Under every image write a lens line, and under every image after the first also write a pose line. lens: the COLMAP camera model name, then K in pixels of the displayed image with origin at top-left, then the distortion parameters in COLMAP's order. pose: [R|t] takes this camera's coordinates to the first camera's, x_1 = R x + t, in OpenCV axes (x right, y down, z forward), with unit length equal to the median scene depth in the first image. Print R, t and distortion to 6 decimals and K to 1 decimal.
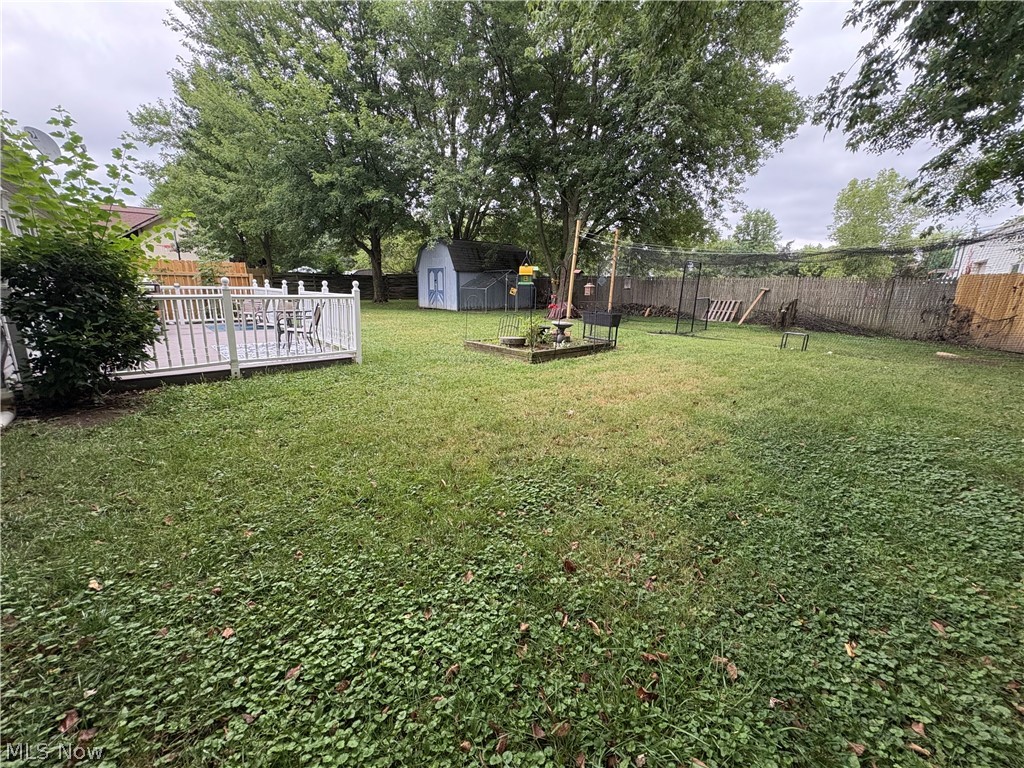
lens RADIAL K [[409.7, 0, 512.0], [0, 409.7, 384.0], [0, 0, 1]] dist [0.001205, -0.000167]
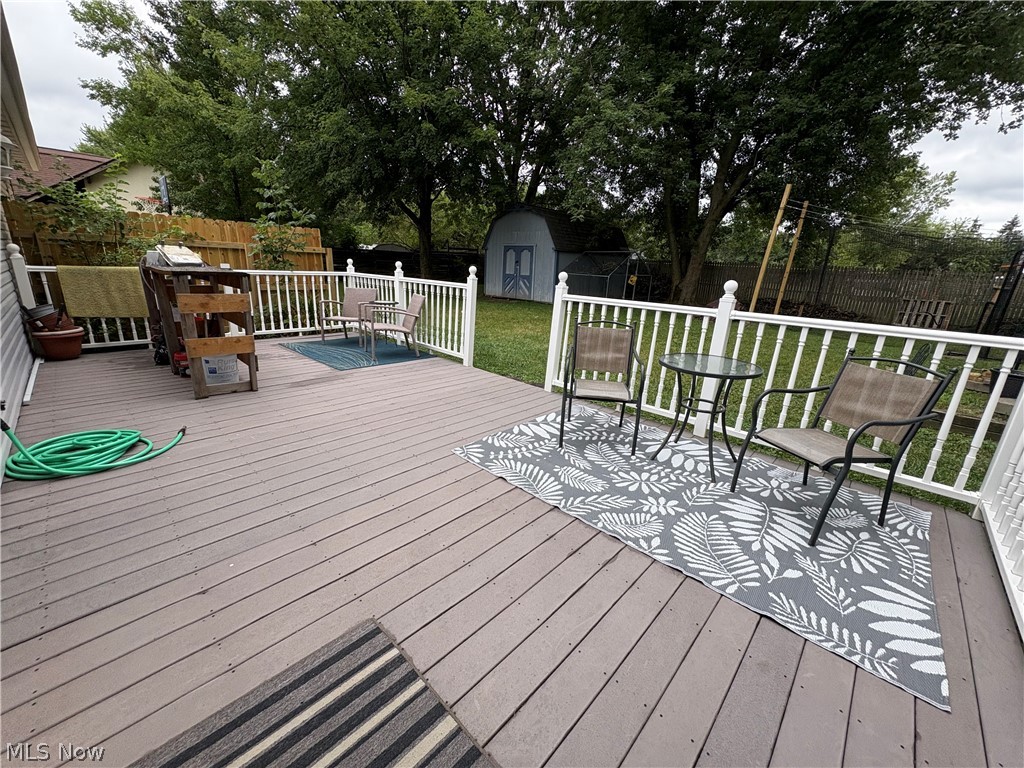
lens RADIAL K [[409.7, 0, 512.0], [0, 409.7, 384.0], [0, 0, 1]] dist [0.001205, -0.000167]
pose [[0.996441, 0.002407, 0.084259, -0.247071], [-0.006682, 0.998702, 0.050490, -0.060521], [-0.084028, -0.050873, 0.995164, 0.217249]]
